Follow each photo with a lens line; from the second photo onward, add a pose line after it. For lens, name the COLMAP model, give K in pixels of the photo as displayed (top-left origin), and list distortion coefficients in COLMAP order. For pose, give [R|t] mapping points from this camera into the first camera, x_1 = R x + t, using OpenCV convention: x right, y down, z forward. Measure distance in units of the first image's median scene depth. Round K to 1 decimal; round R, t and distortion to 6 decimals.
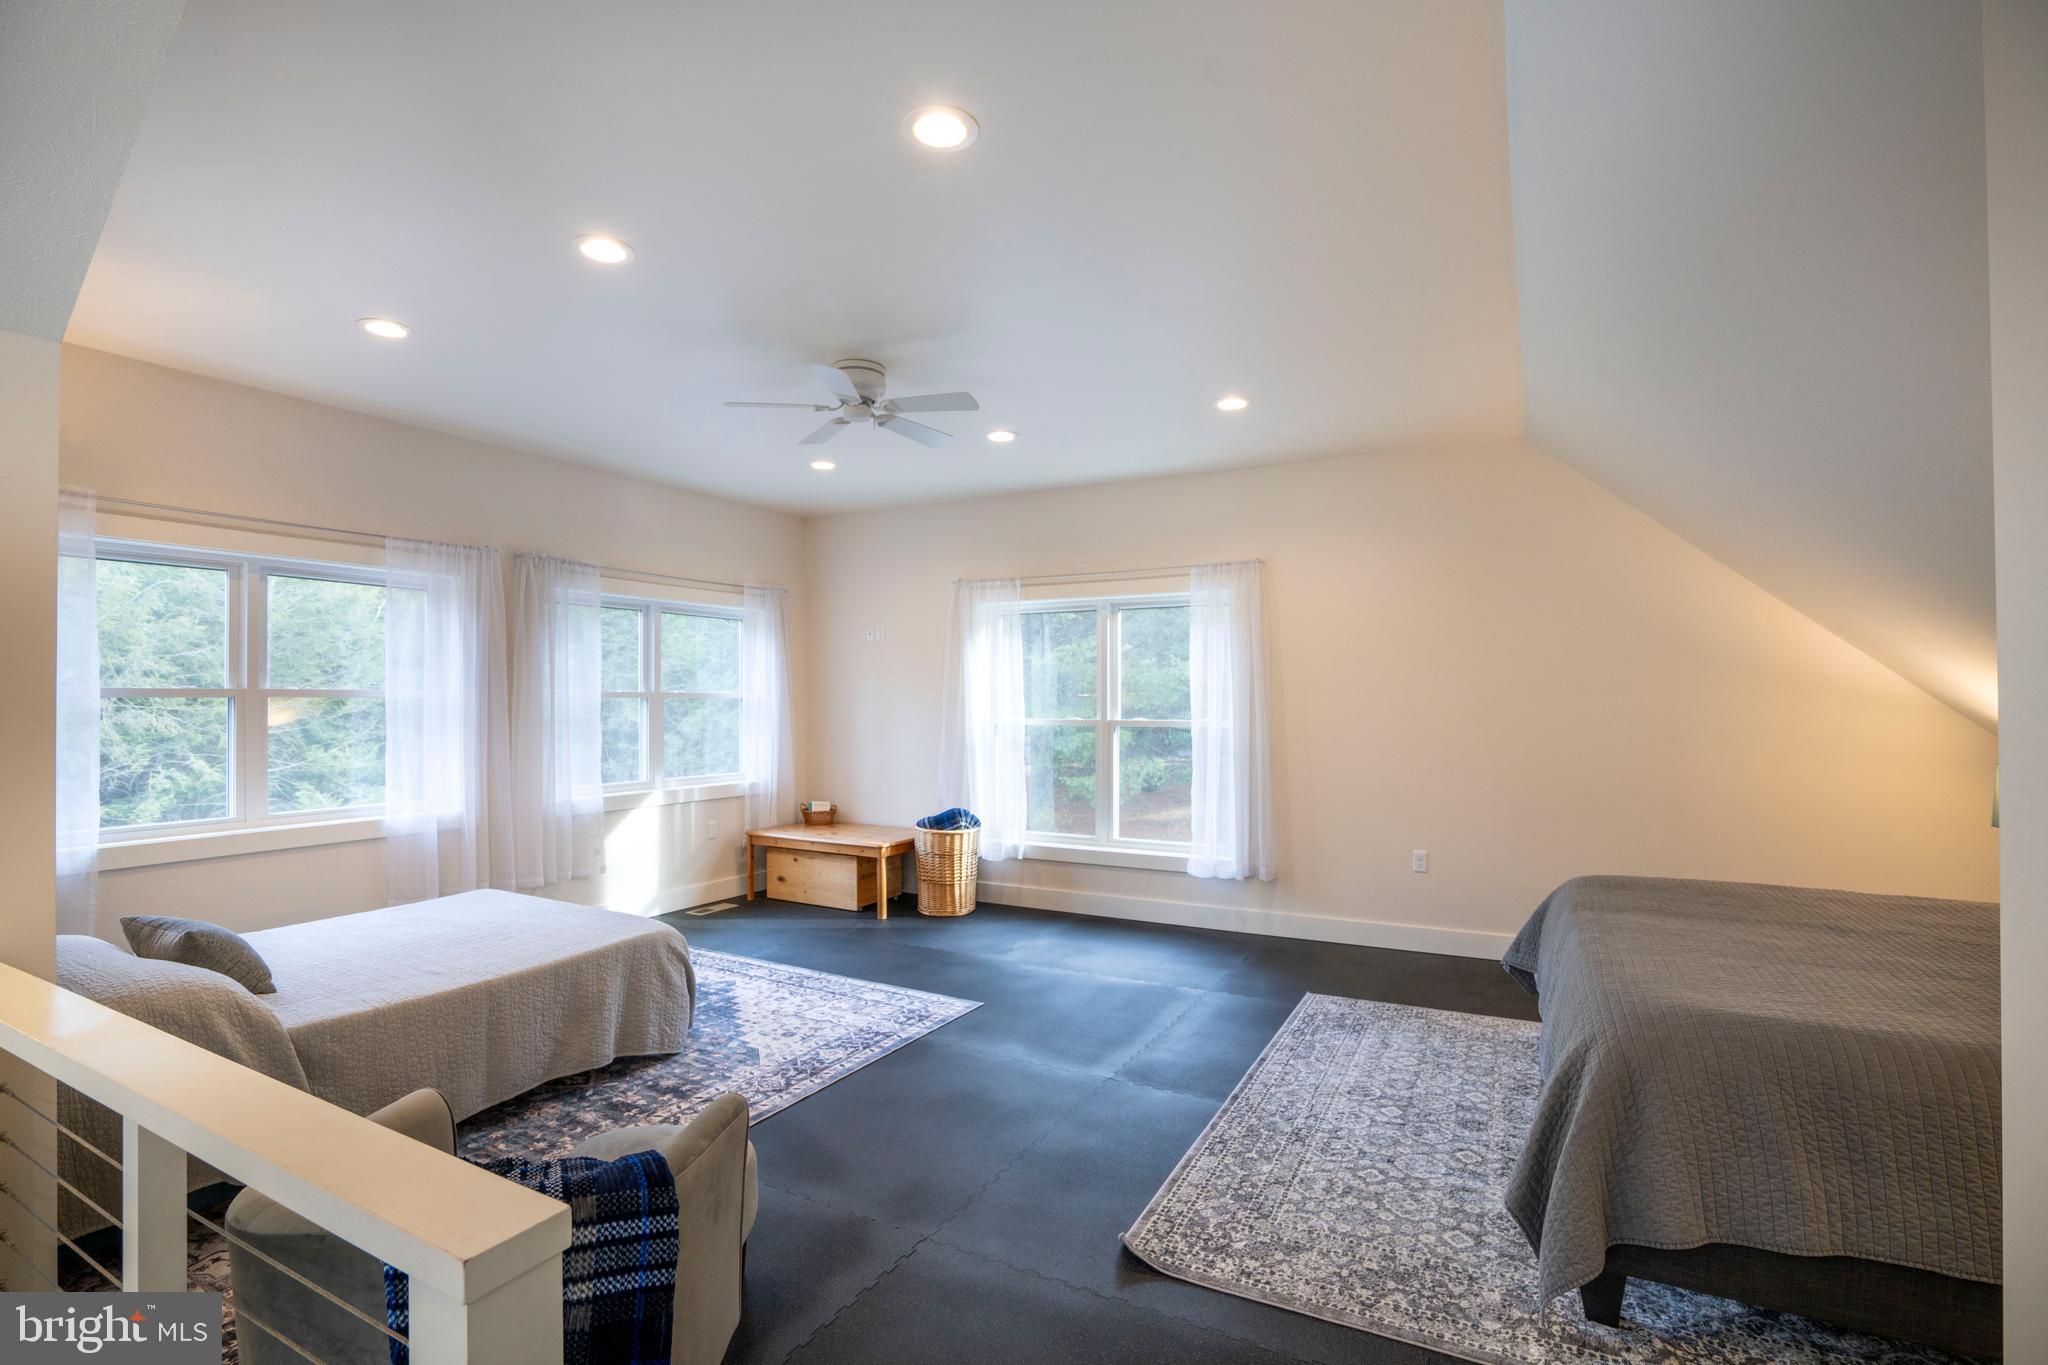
lens RADIAL K [[946.1, 0, 1018.2], [0, 946.1, 691.2], [0, 0, 1]] dist [-0.066225, 0.028812]
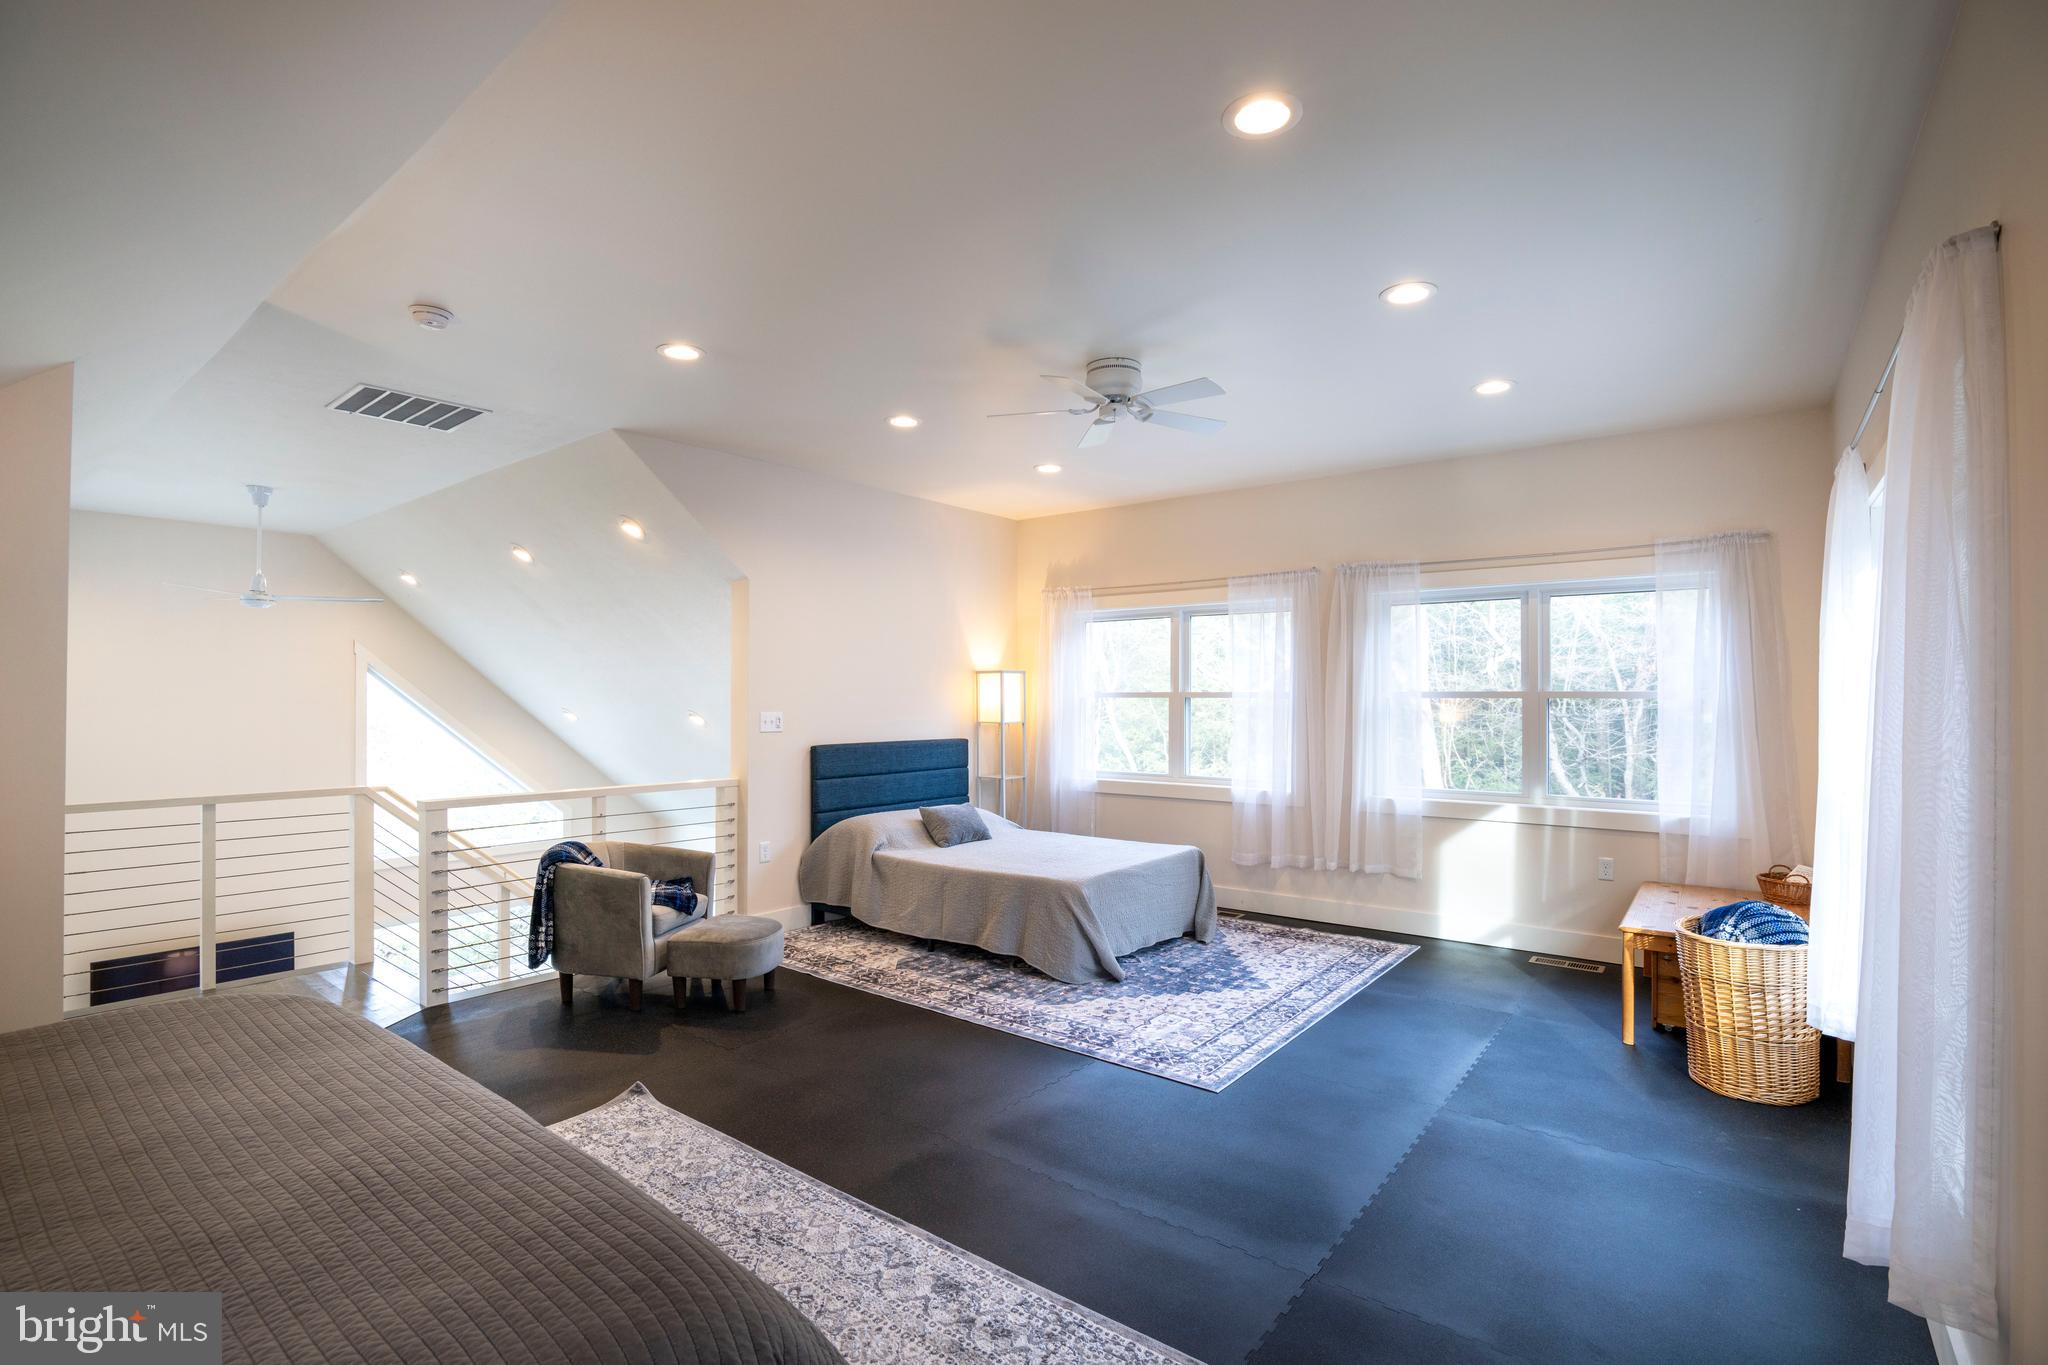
lens RADIAL K [[946.1, 0, 1018.2], [0, 946.1, 691.2], [0, 0, 1]] dist [-0.066225, 0.028812]
pose [[-0.164037, -0.005602, -0.986438, 0.801283], [0.007323, 0.999949, -0.006897, 0.005050], [0.986427, -0.008355, -0.163988, 1.027239]]
